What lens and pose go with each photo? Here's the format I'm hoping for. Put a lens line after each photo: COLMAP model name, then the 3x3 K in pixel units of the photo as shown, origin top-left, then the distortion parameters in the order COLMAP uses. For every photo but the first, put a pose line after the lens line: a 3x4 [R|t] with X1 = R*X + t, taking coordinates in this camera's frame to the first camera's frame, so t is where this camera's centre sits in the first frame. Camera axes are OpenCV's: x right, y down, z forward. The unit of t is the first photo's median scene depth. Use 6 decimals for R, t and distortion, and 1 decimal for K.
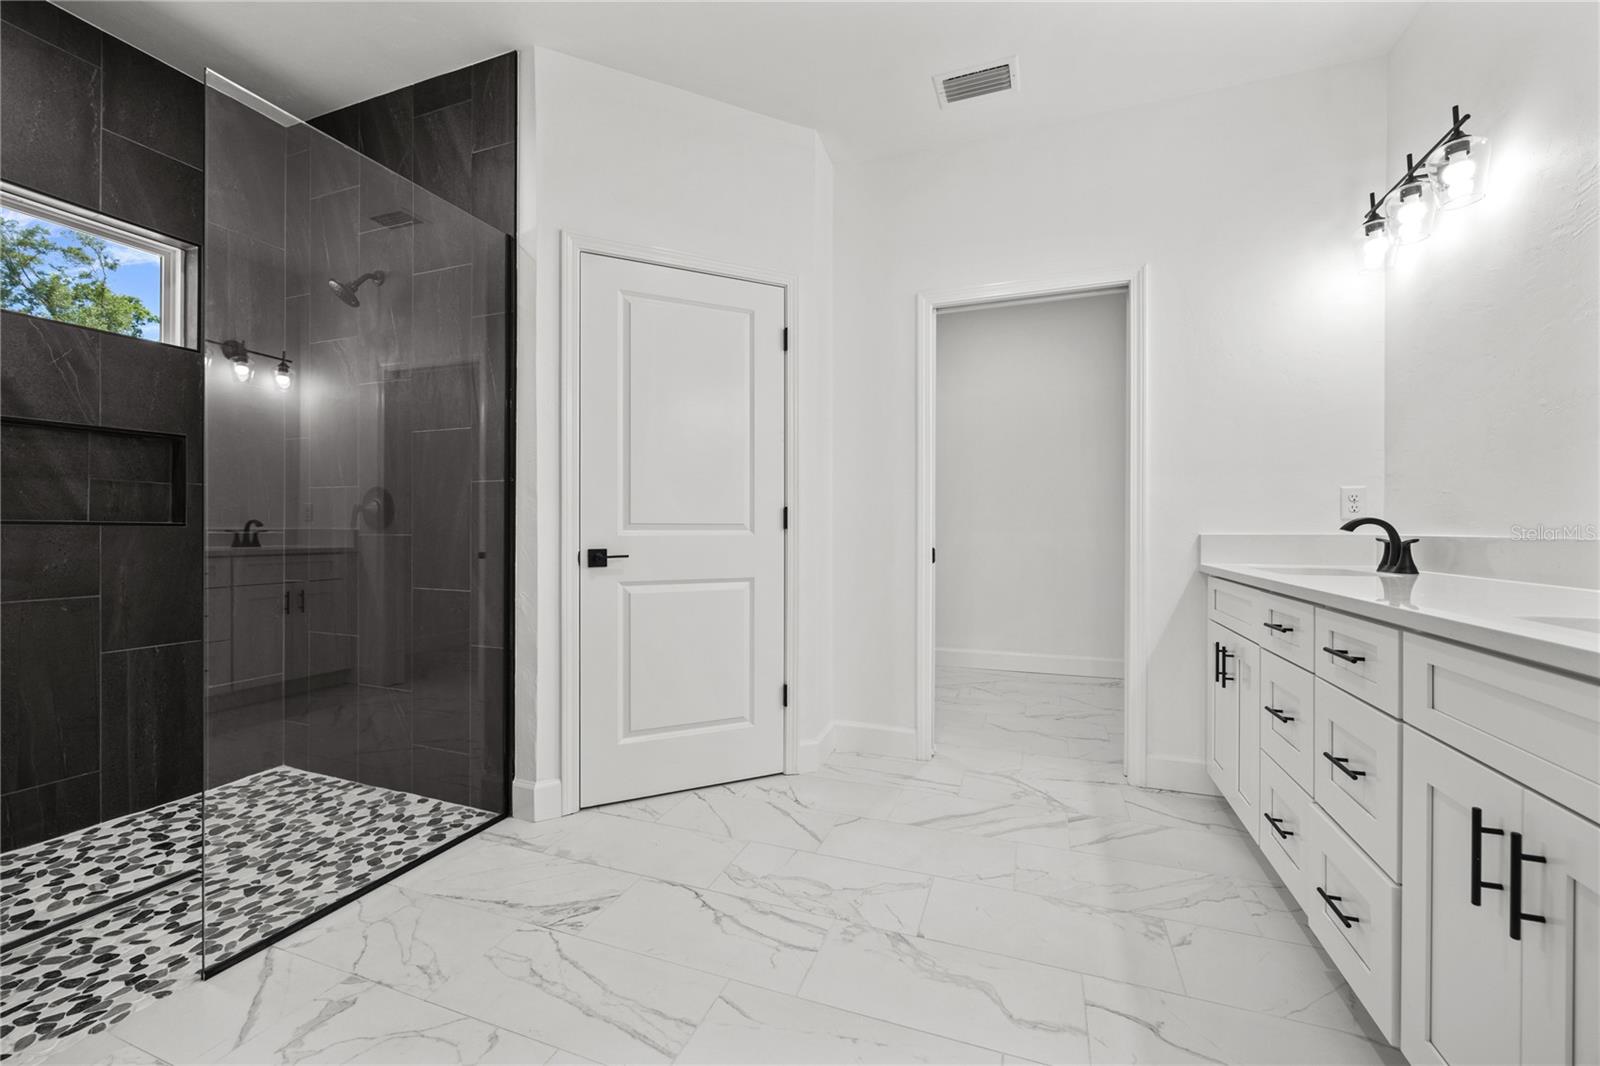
lens RADIAL K [[638.3, 0, 799.0], [0, 638.3, 523.6], [0, 0, 1]] dist [-0.000823, -0.000159]
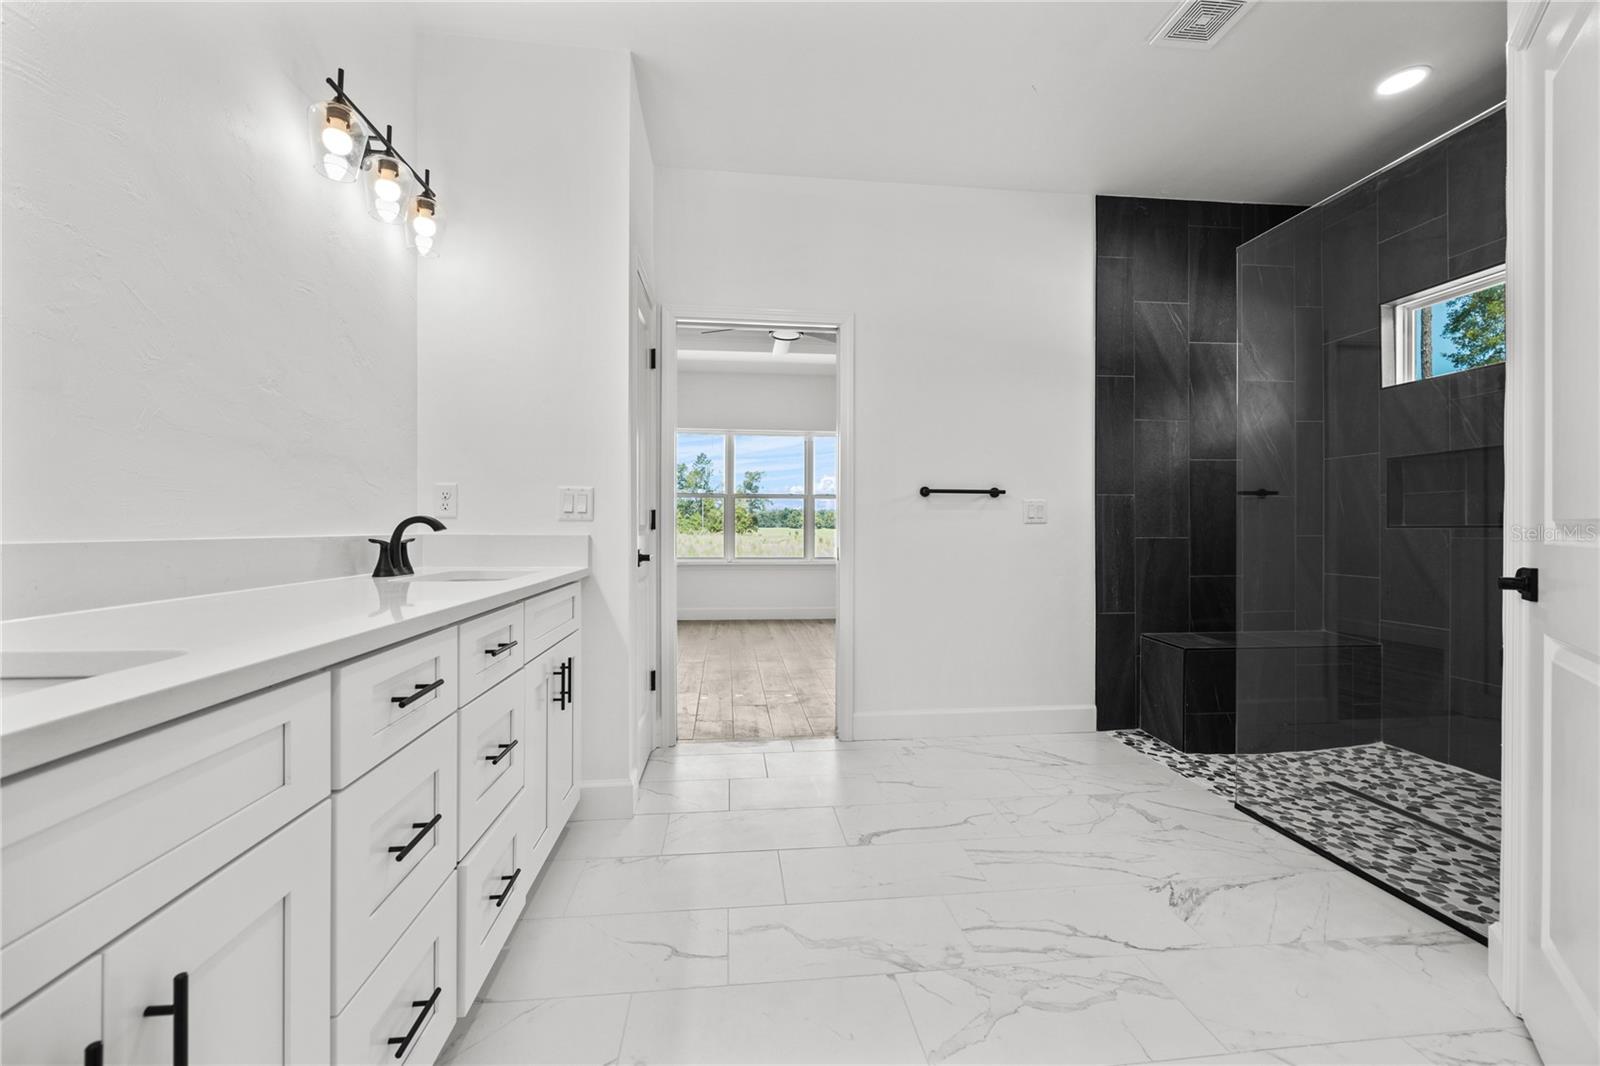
lens RADIAL K [[638.3, 0, 799.0], [0, 638.3, 523.6], [0, 0, 1]] dist [-0.000823, -0.000159]
pose [[-0.892707, -0.008102, -0.450565, 0.677187], [0.001752, 0.999768, -0.021448, 0.017362], [0.450634, -0.019936, -0.892486, 1.652814]]
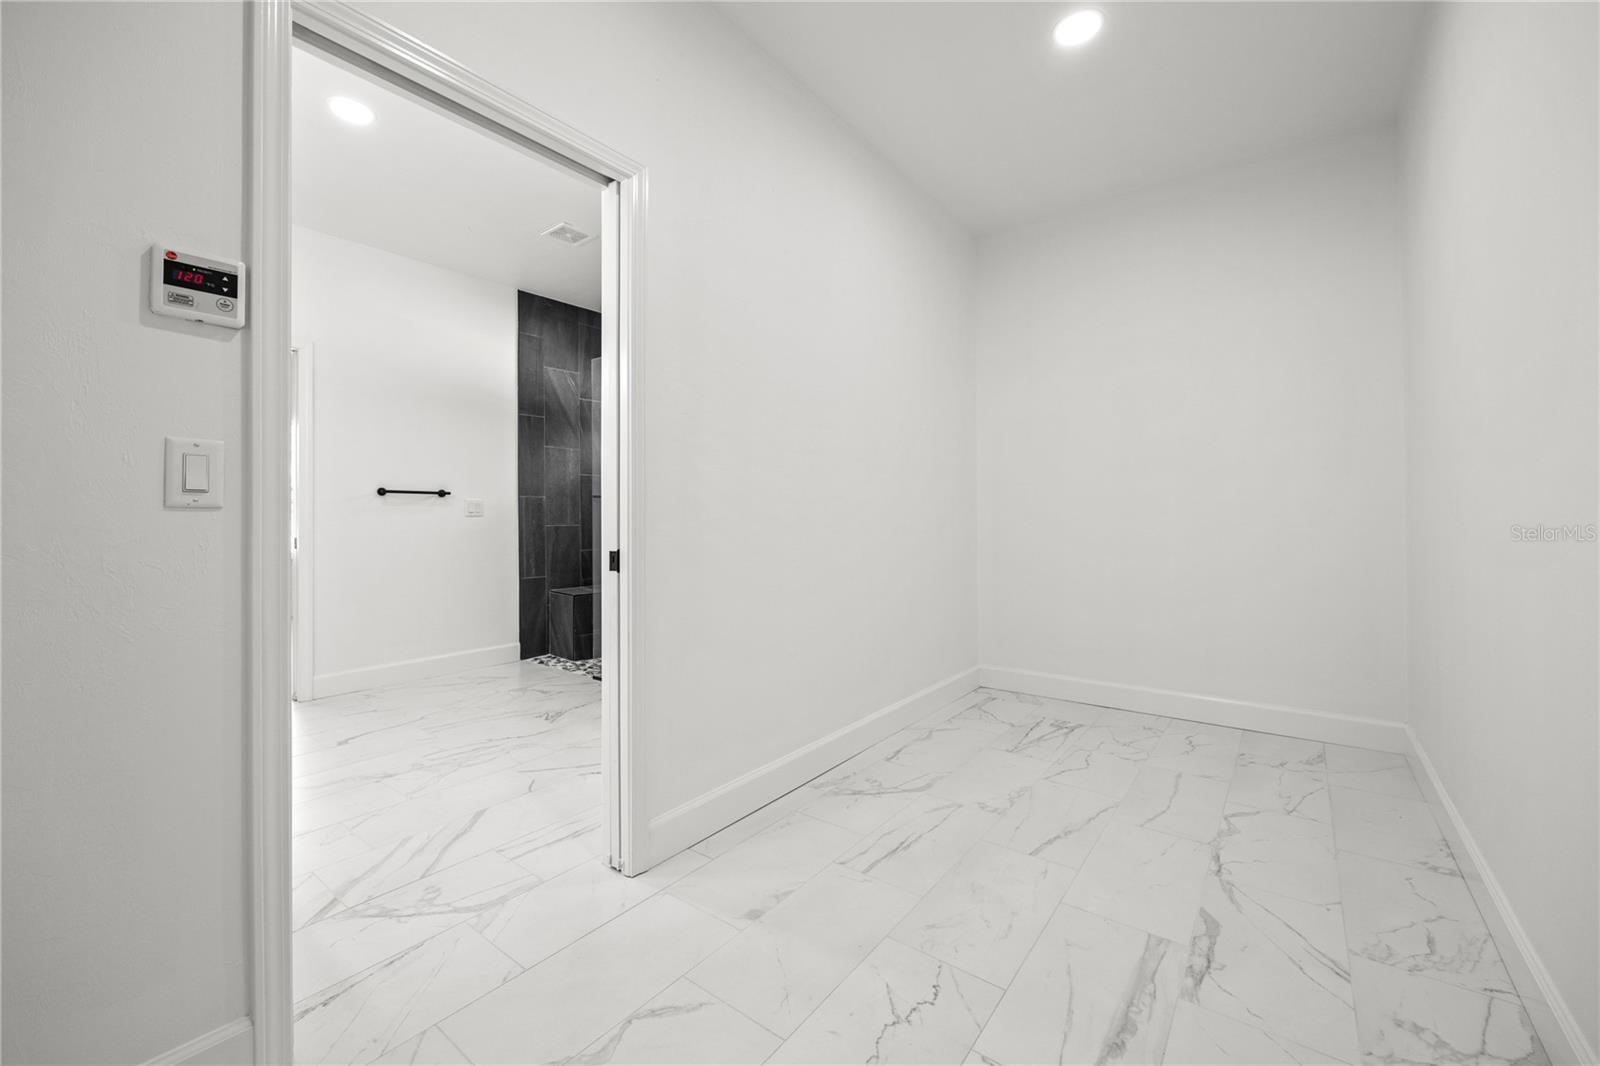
lens RADIAL K [[638.3, 0, 799.0], [0, 638.3, 523.6], [0, 0, 1]] dist [-0.000823, -0.000159]
pose [[-0.292280, 0.005733, -0.956316, 1.294029], [0.014841, 0.999889, 0.001459, 0.022820], [0.956218, -0.013766, -0.292333, 2.299202]]
